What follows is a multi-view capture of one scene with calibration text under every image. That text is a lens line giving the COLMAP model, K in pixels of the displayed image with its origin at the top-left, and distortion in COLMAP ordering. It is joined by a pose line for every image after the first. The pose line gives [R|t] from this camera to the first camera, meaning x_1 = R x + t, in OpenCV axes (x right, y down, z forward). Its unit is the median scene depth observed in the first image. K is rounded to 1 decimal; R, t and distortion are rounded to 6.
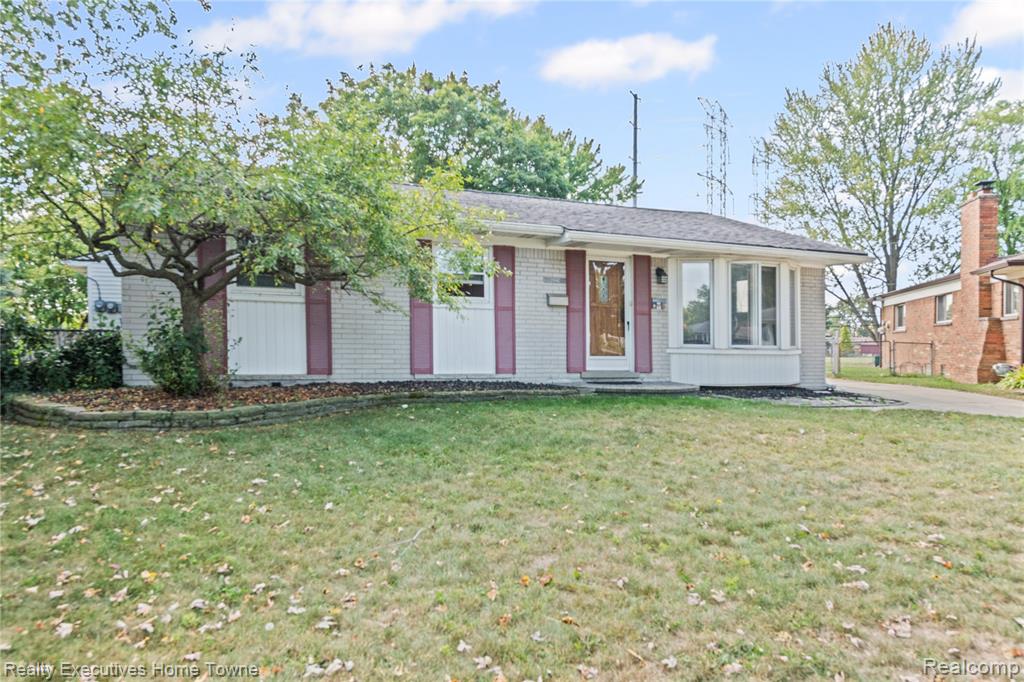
lens RADIAL K [[733.3, 0, 507.8], [0, 733.3, 347.3], [0, 0, 1]] dist [0.039388, -0.000263]
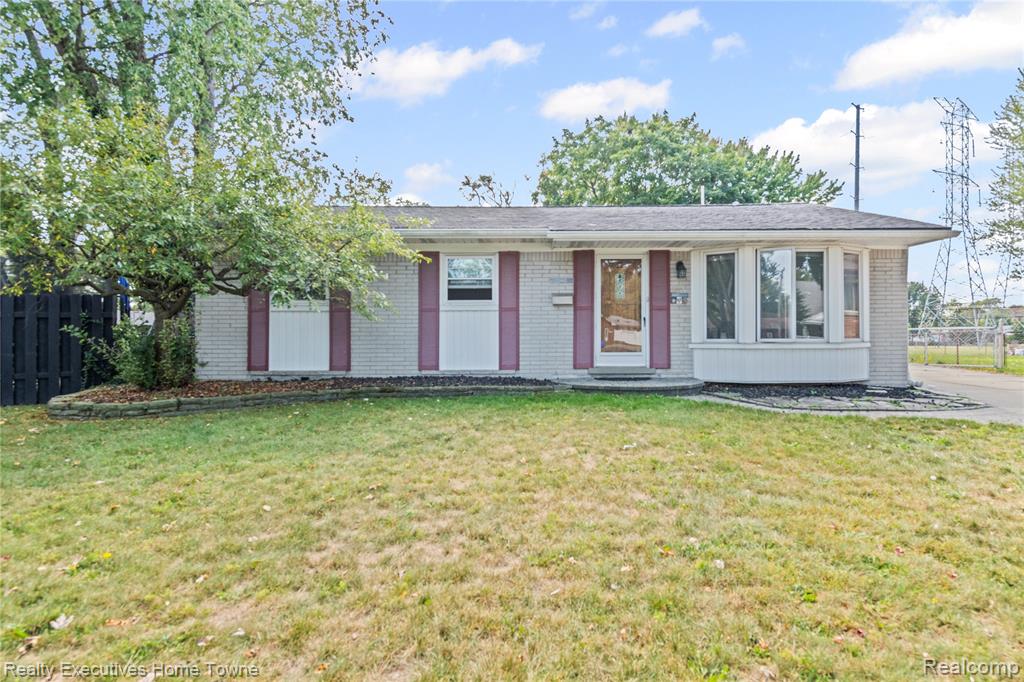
lens RADIAL K [[567.3, 0, 513.1], [0, 567.3, 347.8], [0, 0, 1]] dist [0.005218, 0.002147]
pose [[0.915161, -0.012783, -0.402887, 0.325913], [0.016074, 0.999859, 0.004789, -0.000261], [0.402769, -0.010859, 0.915237, 0.228687]]
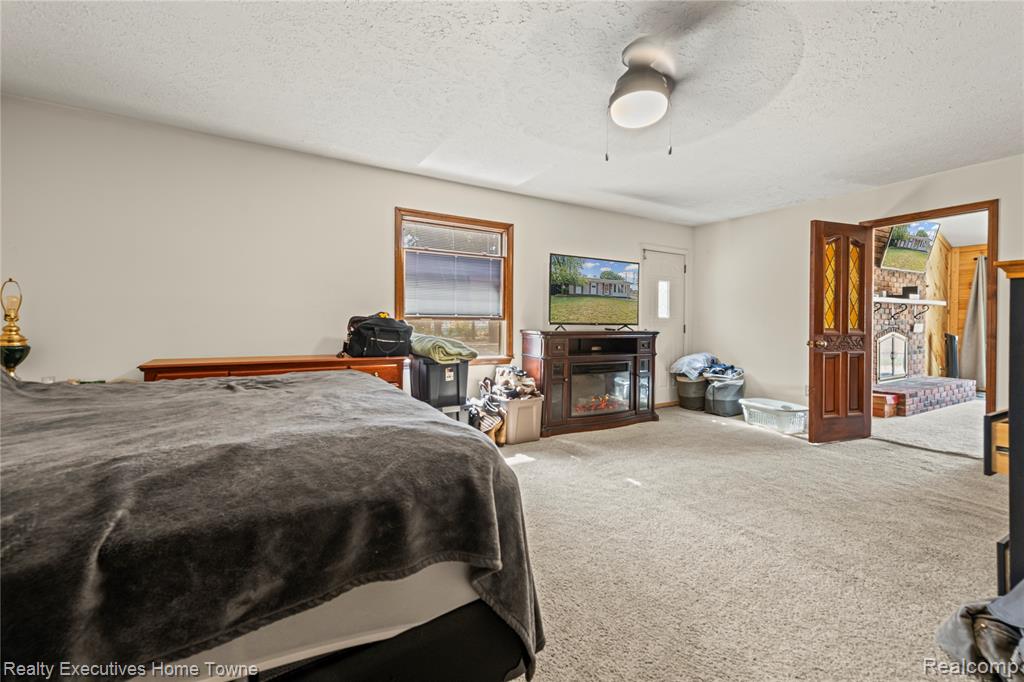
lens RADIAL K [[411.2, 0, 514.5], [0, 411.2, 338.5], [0, 0, 1]] dist [0.008322, 0.000192]
pose [[0.994309, 0.014130, -0.105591, -0.565950], [-0.012616, 0.999808, 0.014989, 0.615501], [0.105783, -0.013572, 0.994297, -5.254272]]
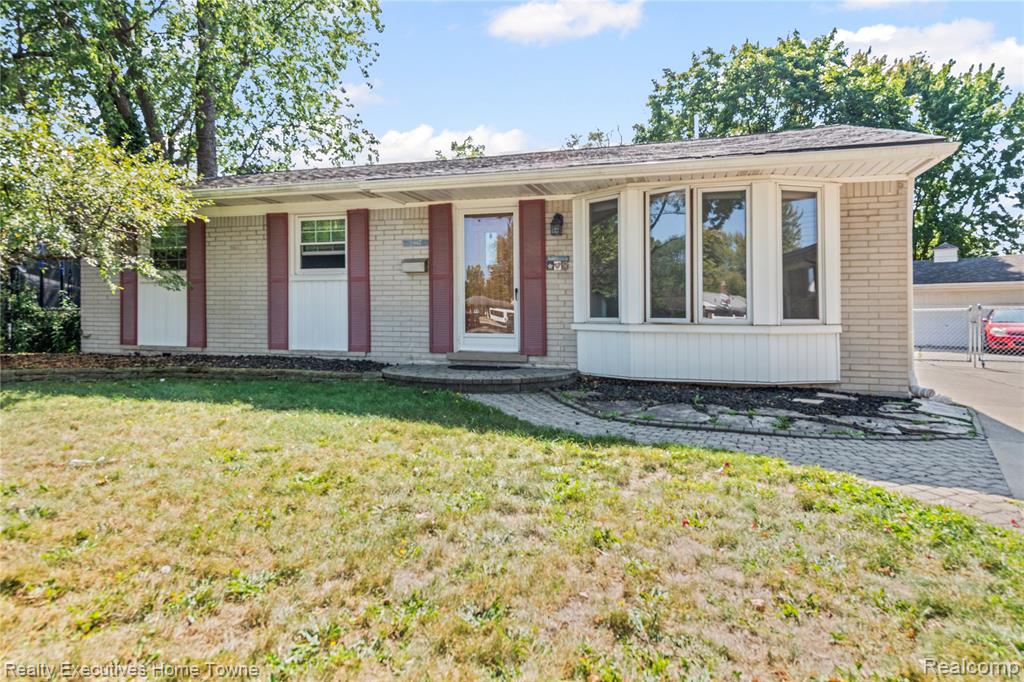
lens RADIAL K [[607.0, 0, 513.5], [0, 607.0, 331.4], [0, 0, 1]] dist [0.012908, -0.001574]
pose [[0.749808, 0.006549, -0.661622, 0.610470], [-0.000838, 0.999960, 0.008949, 0.004304], [0.661654, -0.006156, 0.749784, 0.544904]]
